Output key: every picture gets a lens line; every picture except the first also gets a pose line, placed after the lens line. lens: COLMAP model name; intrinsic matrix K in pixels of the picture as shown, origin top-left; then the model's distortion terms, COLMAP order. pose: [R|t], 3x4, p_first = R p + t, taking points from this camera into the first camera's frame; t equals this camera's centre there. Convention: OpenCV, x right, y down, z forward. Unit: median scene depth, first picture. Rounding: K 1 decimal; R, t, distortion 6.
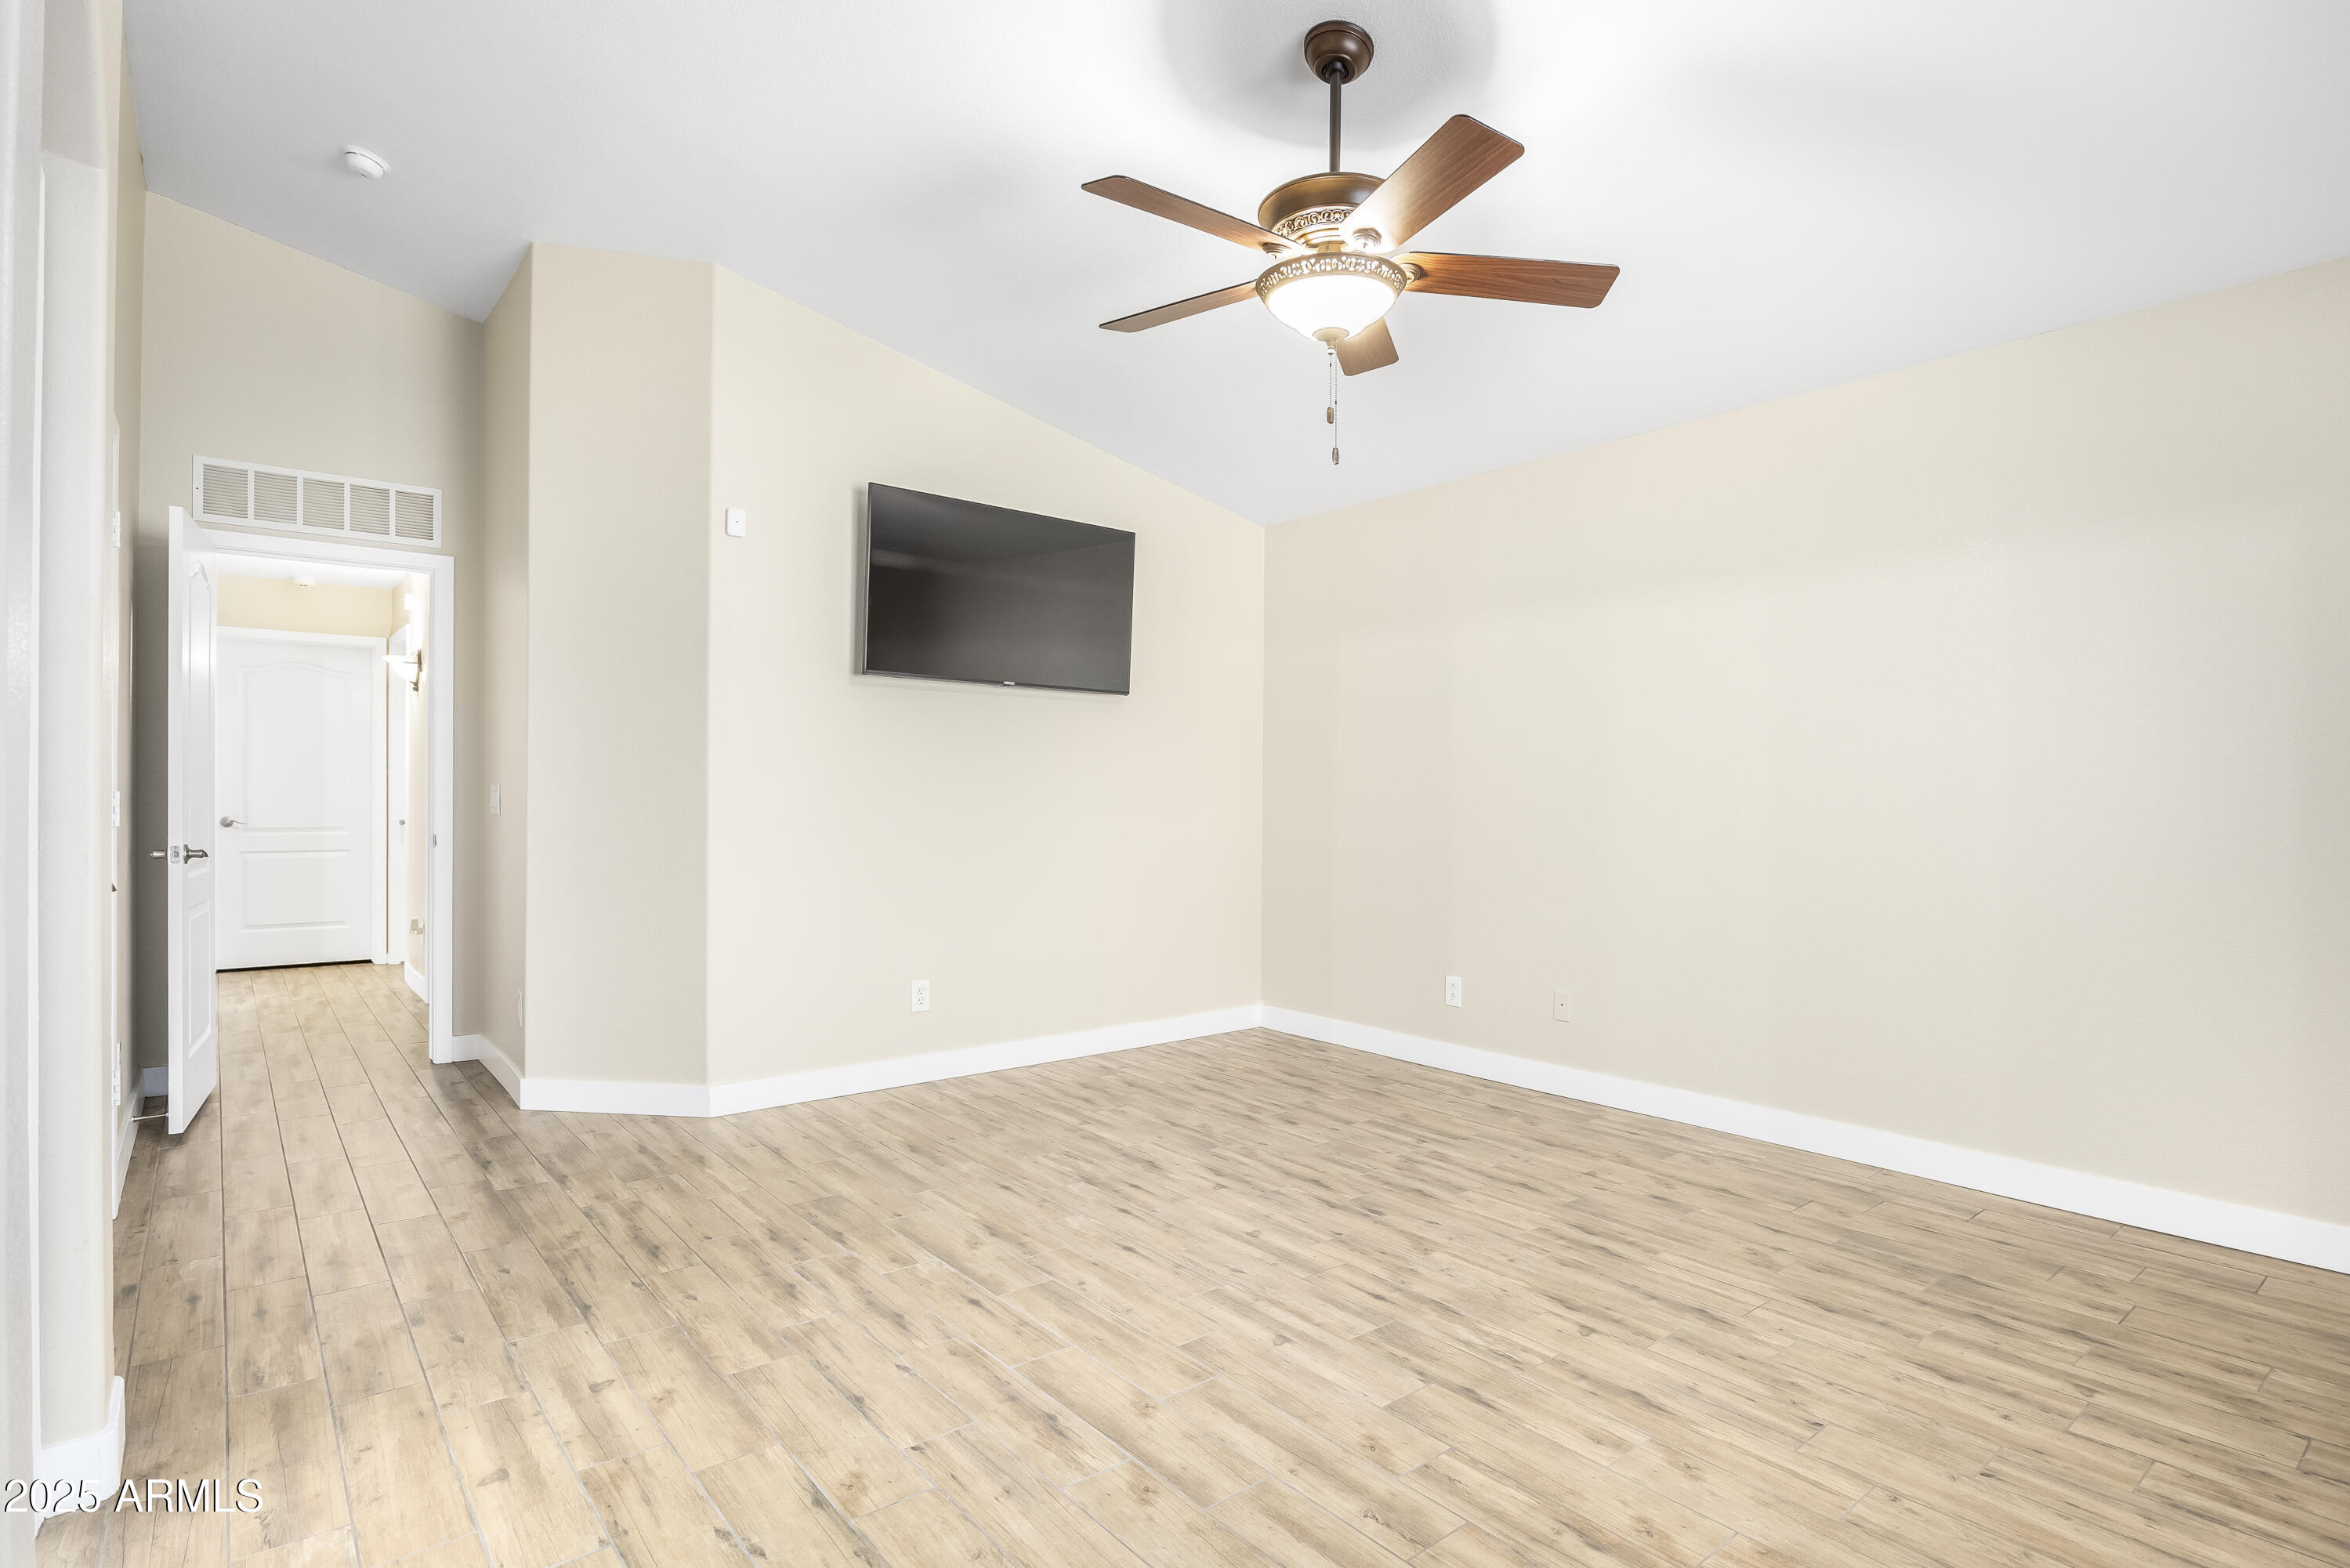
lens RADIAL K [[1212.4, 0, 1174.7], [0, 1212.4, 781.6], [0, 0, 1]] dist [0.000653, -0.000082]
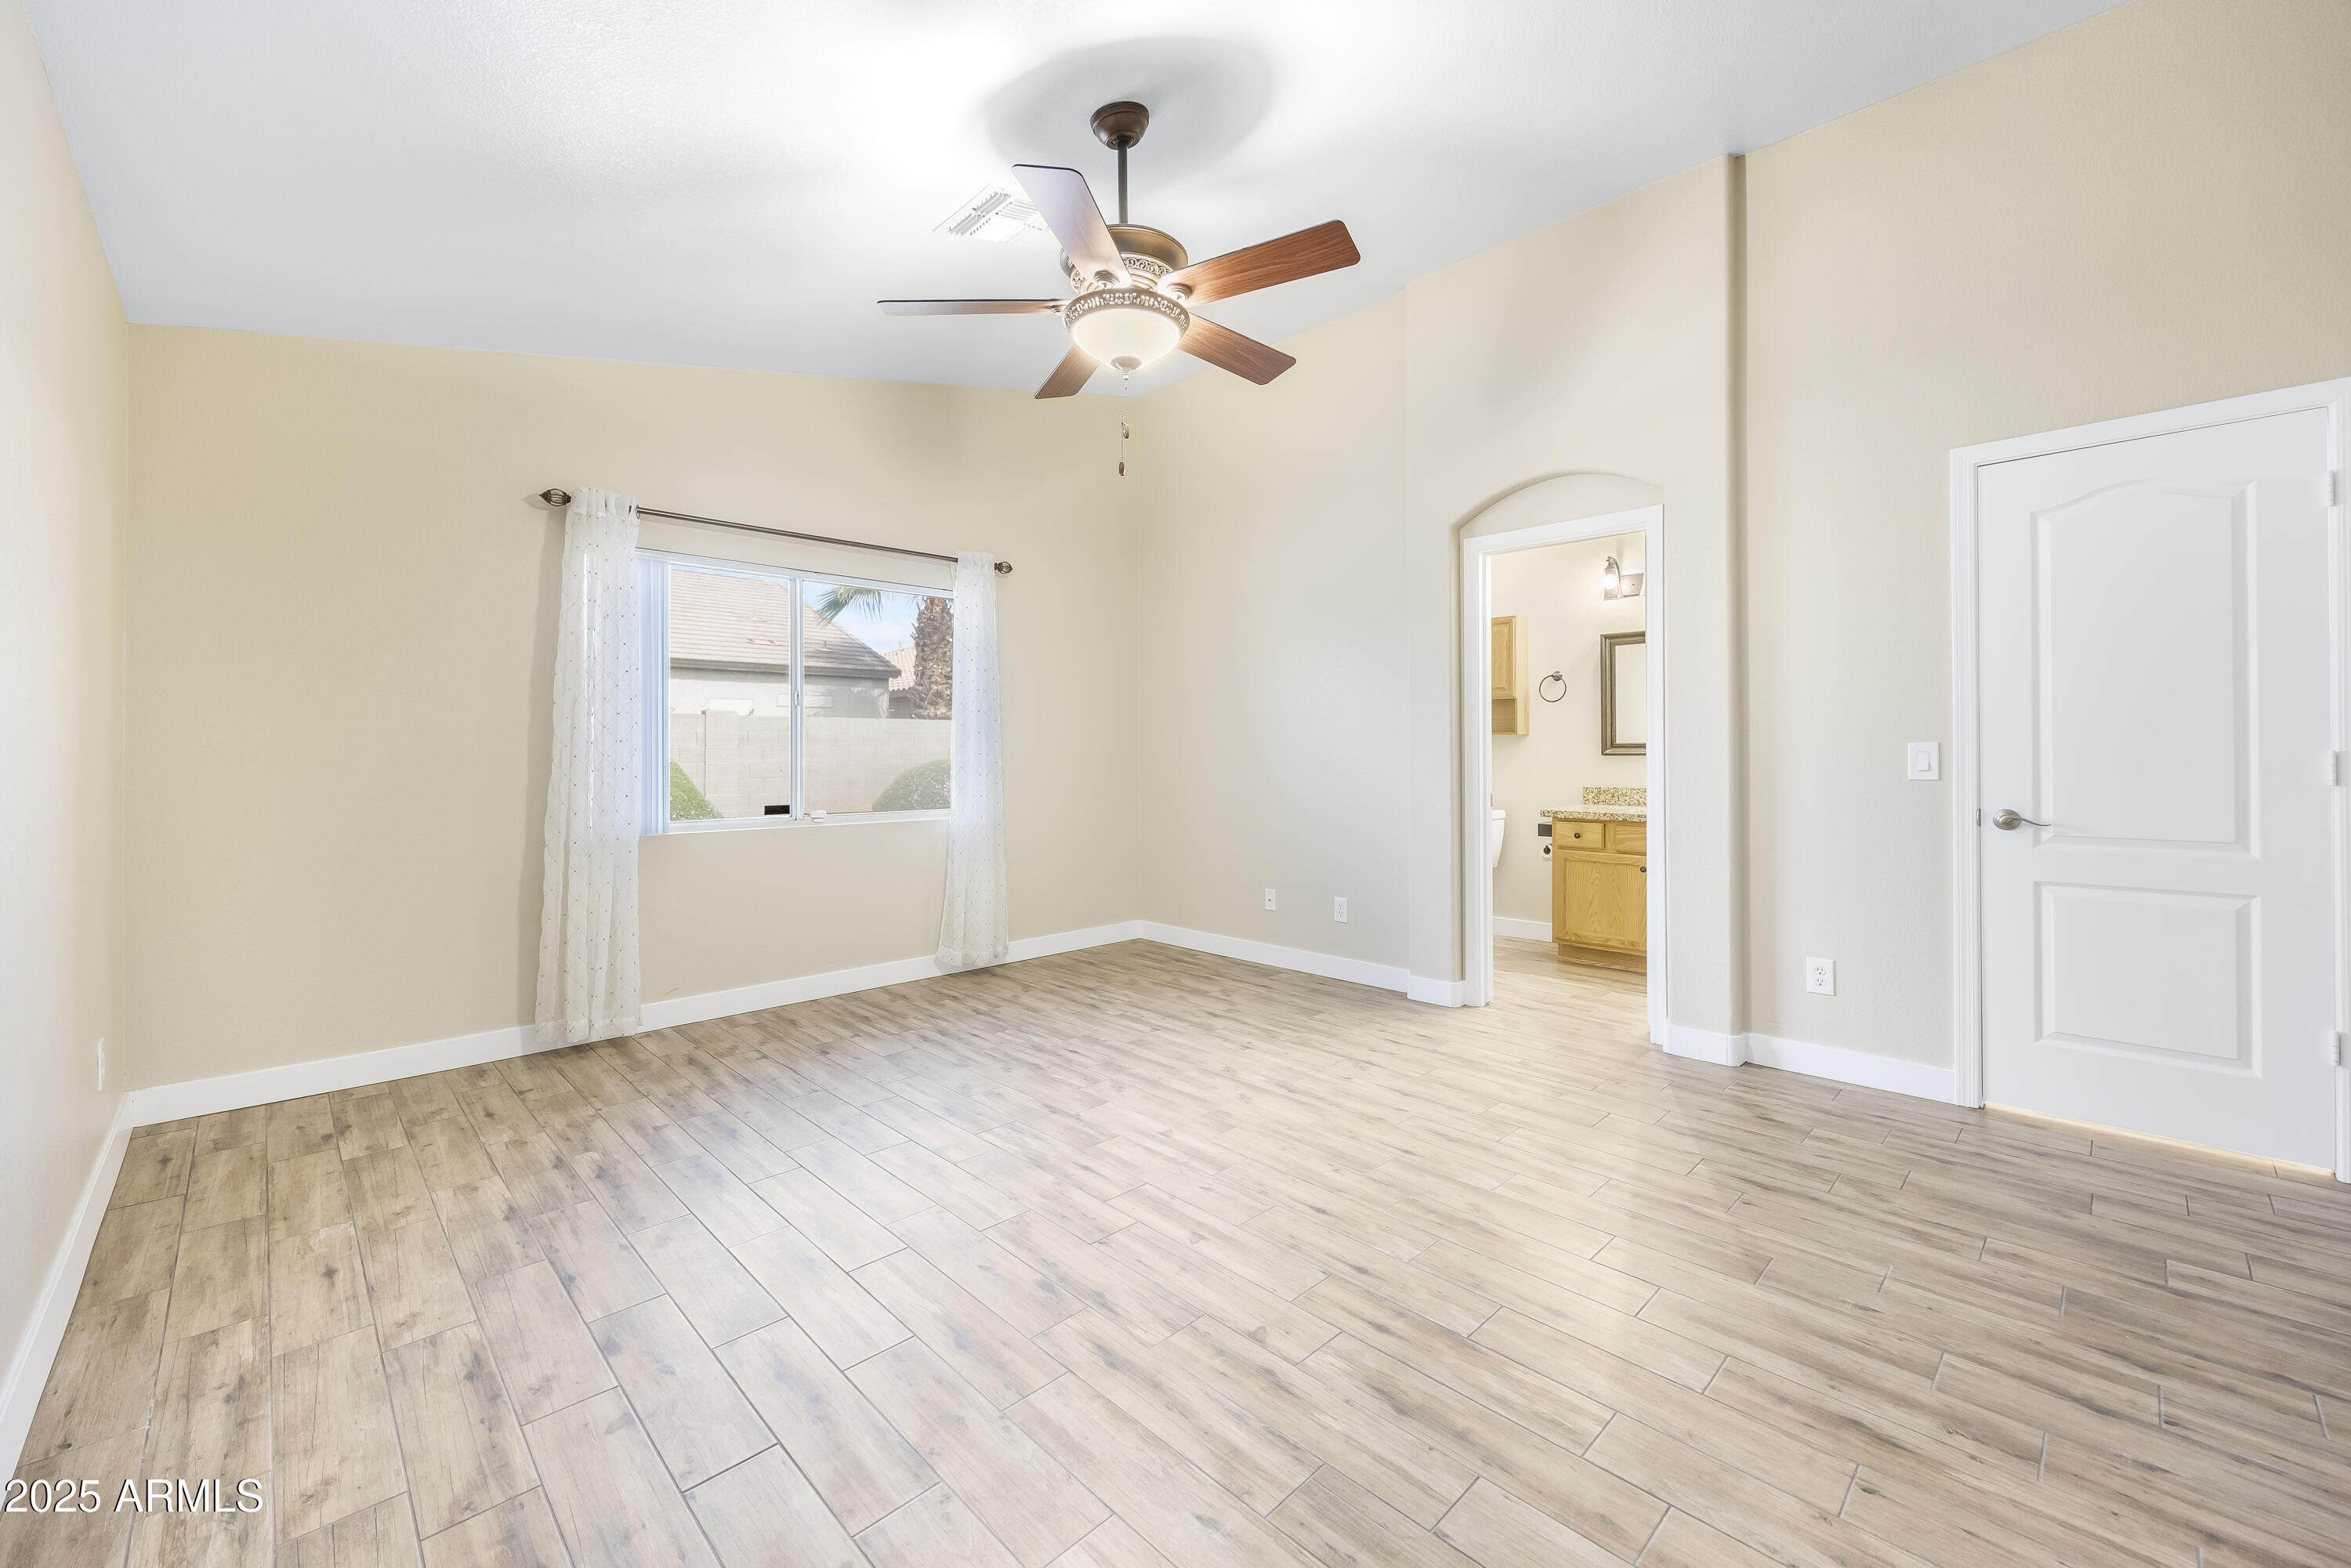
lens RADIAL K [[938.1, 0, 1175.7], [0, 938.1, 765.1], [0, 0, 1]] dist [-0.000762, 0.000017]
pose [[-0.995089, 0.000270, -0.098988, 0.178014], [-0.000218, 0.999988, 0.004914, 0.020114], [0.098988, 0.004912, -0.995076, 2.004052]]
